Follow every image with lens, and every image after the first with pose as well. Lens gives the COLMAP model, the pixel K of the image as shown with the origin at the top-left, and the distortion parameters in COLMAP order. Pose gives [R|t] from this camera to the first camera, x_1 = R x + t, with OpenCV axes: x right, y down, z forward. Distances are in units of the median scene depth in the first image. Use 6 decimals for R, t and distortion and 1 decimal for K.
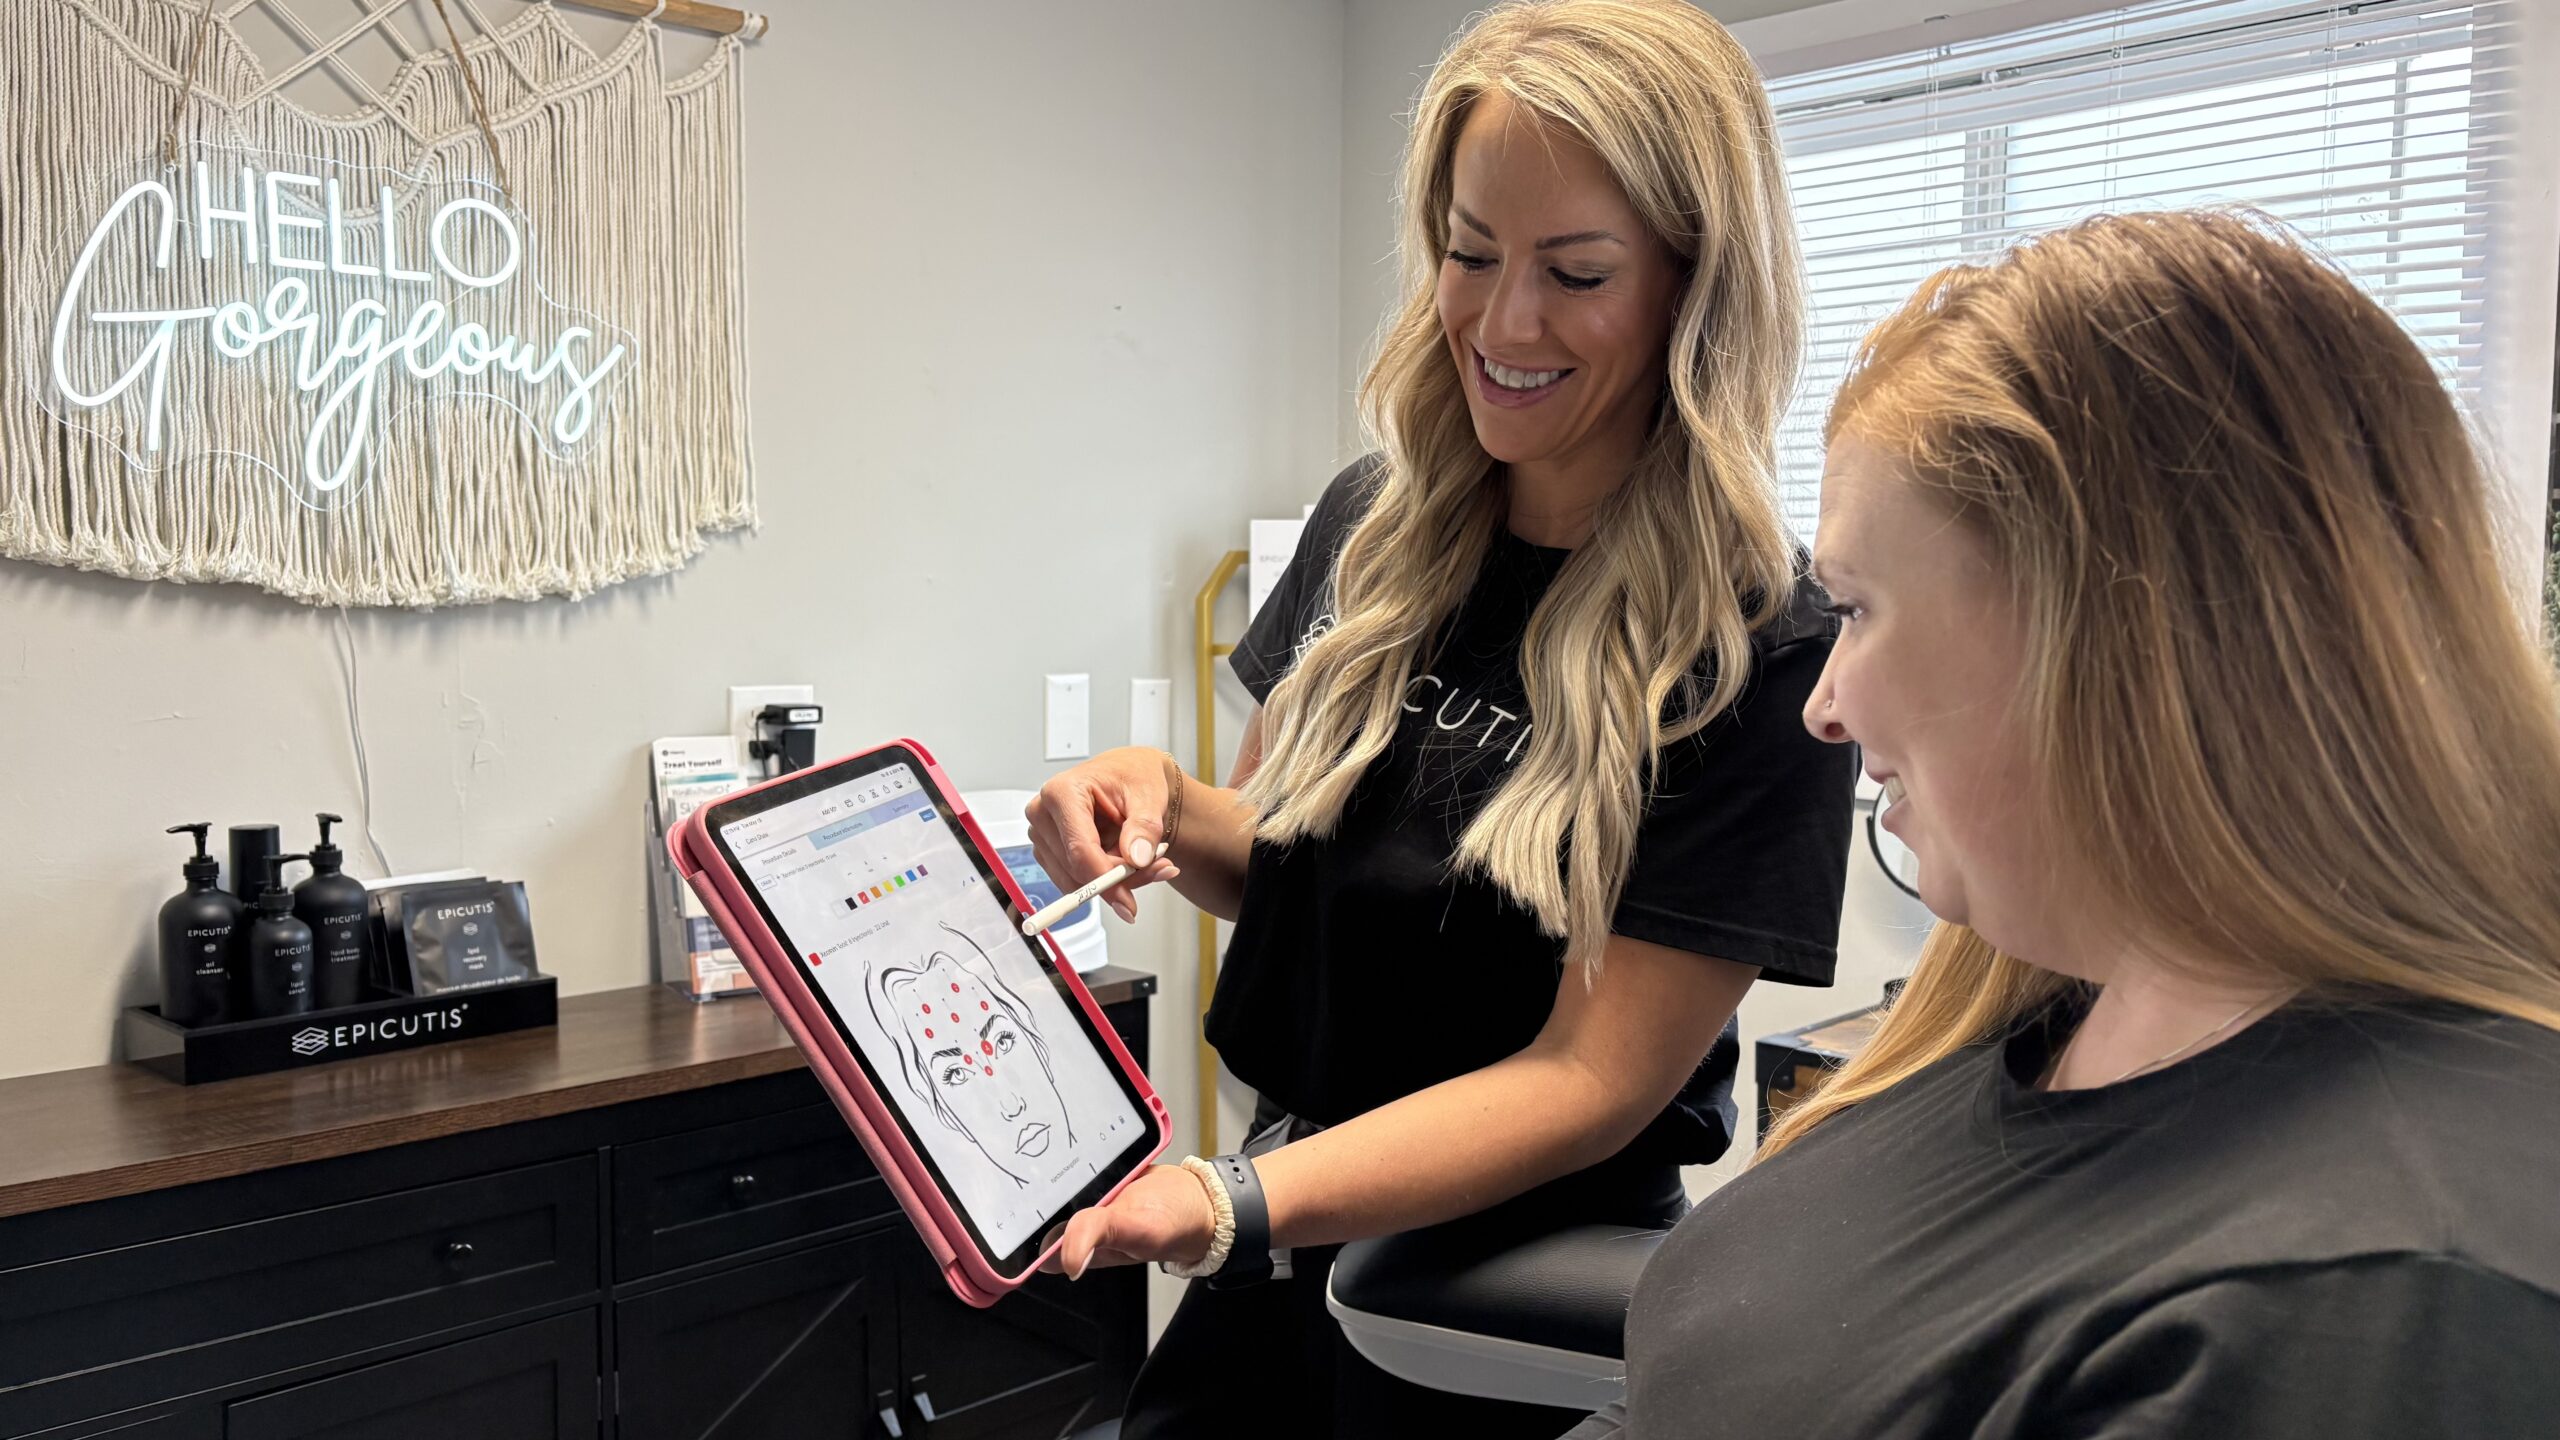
lens RADIAL K [[1930.1, 0, 1249.2], [0, 1930.1, 727.5], [0, 0, 1]] dist [0.073191, -0.109511]
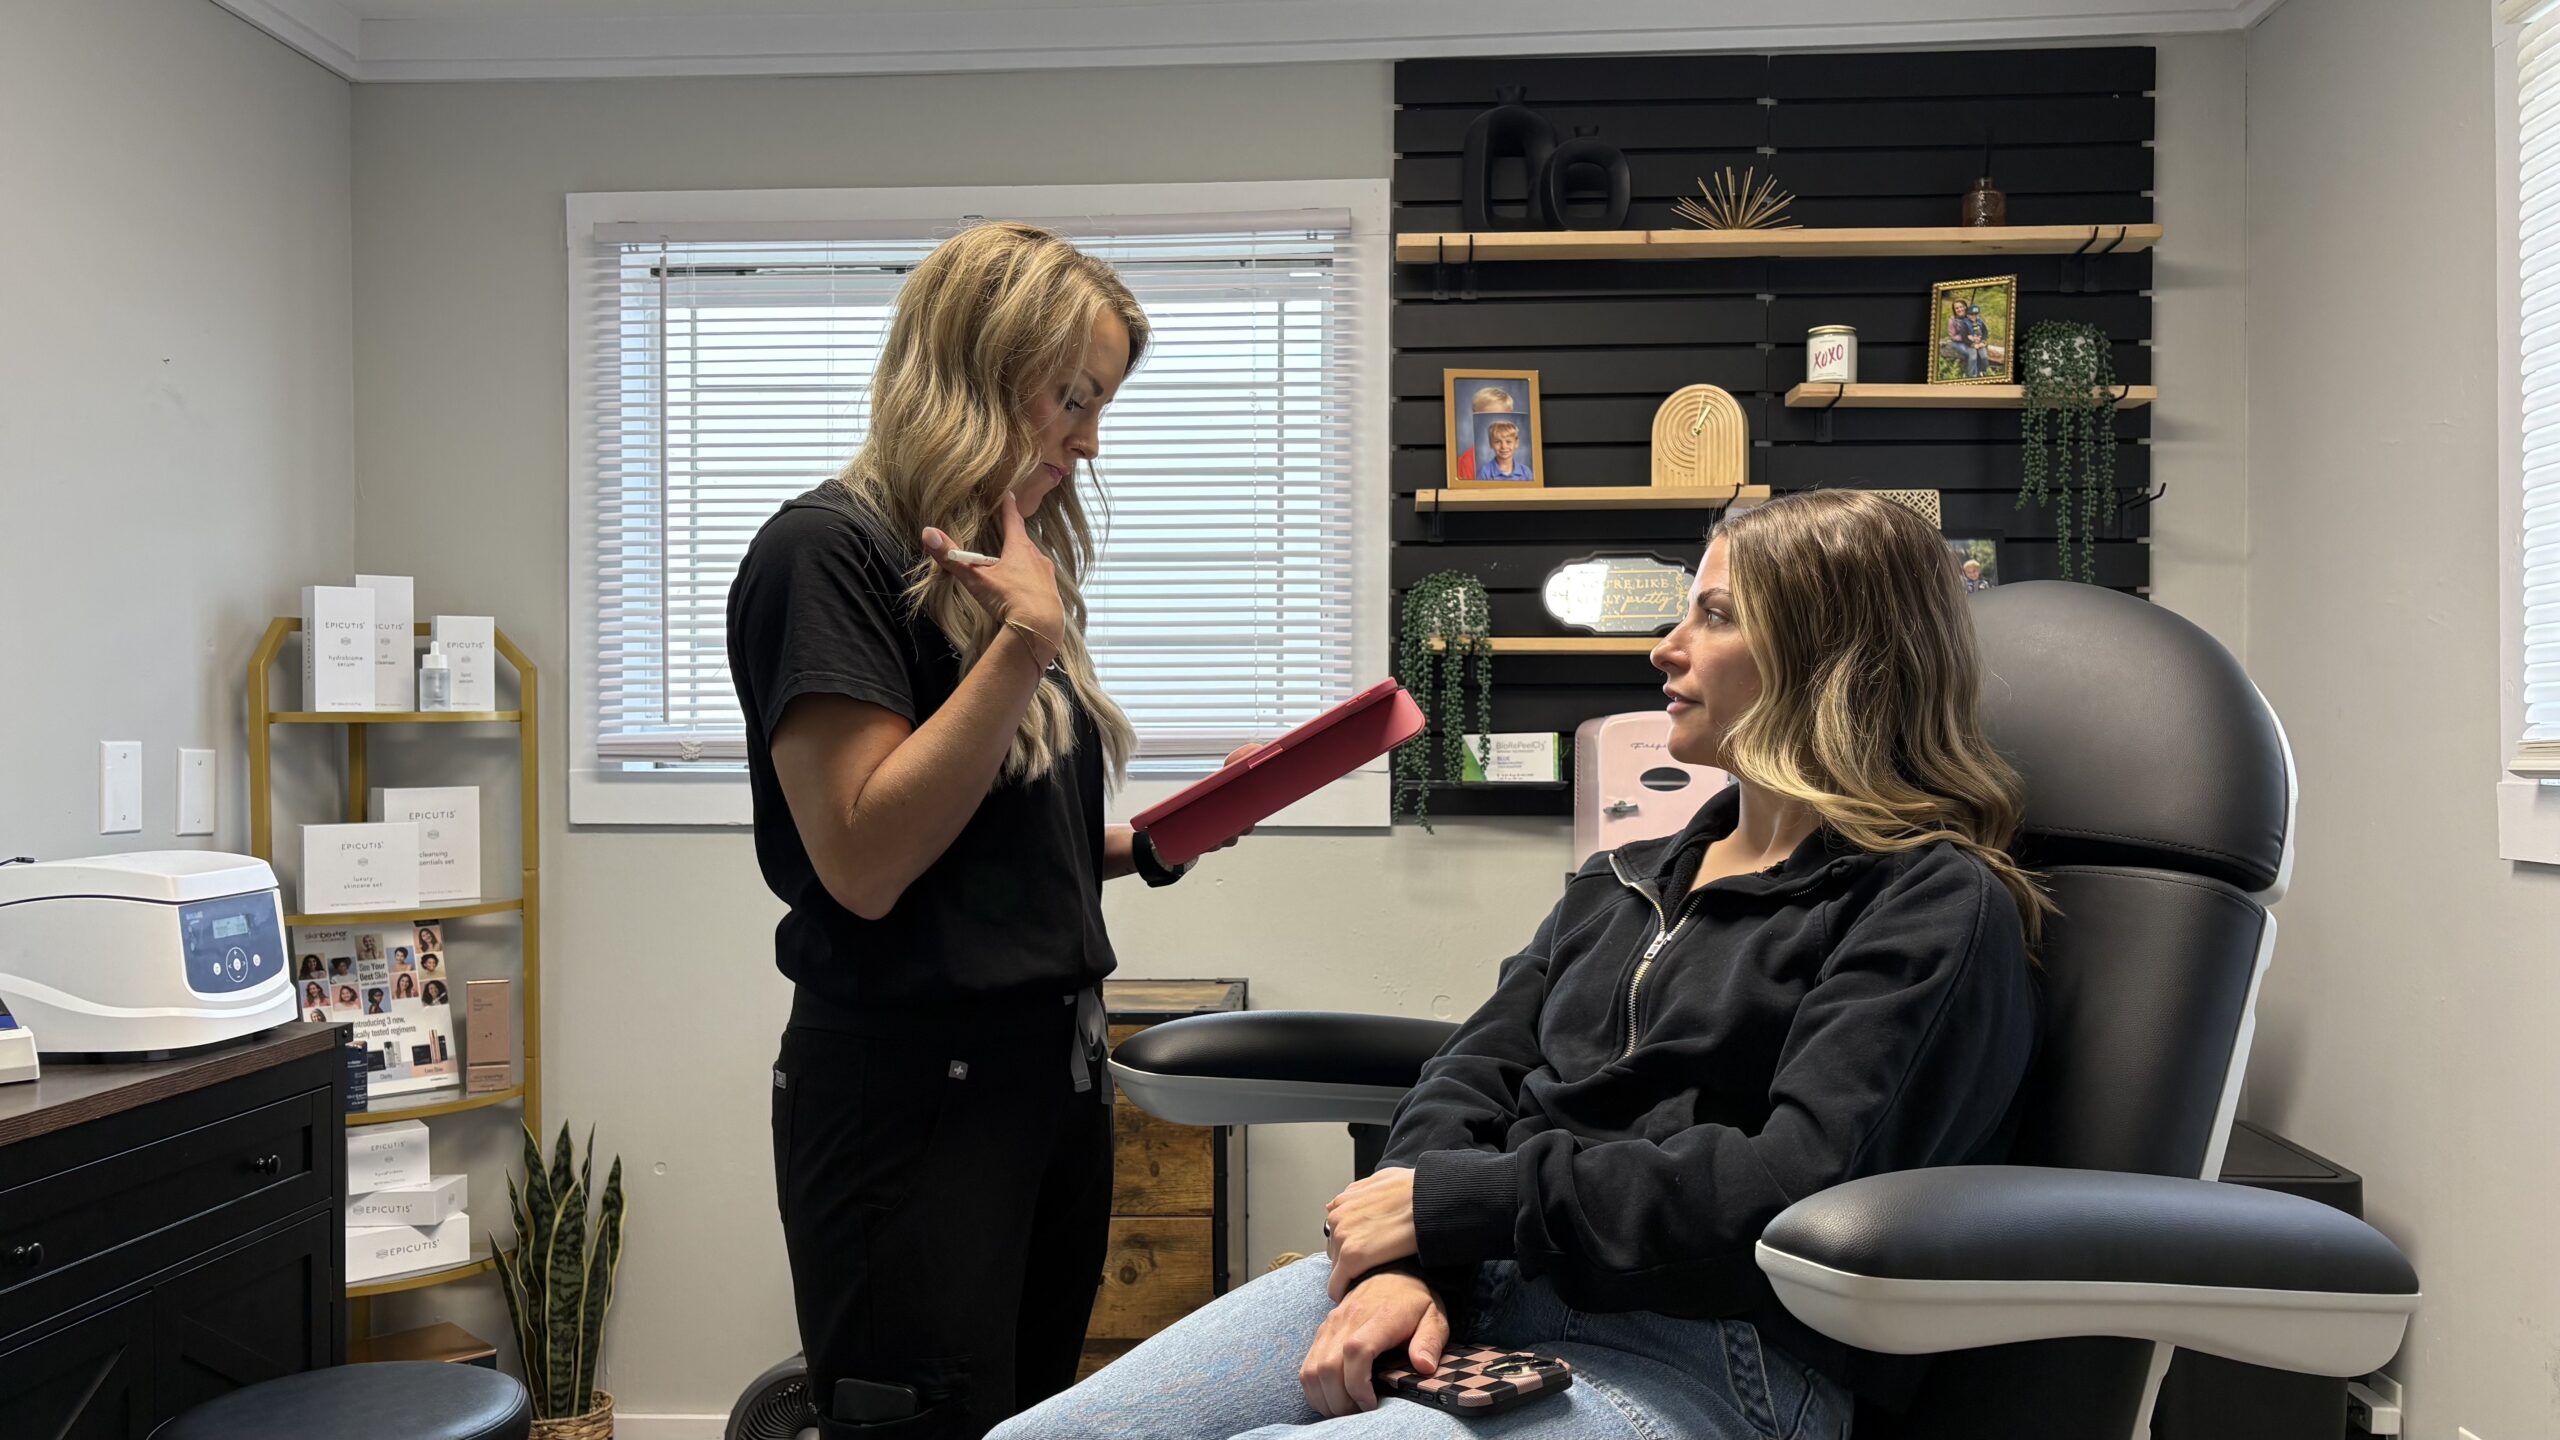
lens RADIAL K [[1930.1, 0, 1249.2], [0, 1930.1, 727.5], [0, 0, 1]] dist [0.073191, -0.109511]
pose [[0.761500, -0.001992, 0.648162, -0.399872], [0.055056, 0.996580, -0.061620, 0.074123], [-0.645823, 0.082609, 0.759005, -0.086694]]
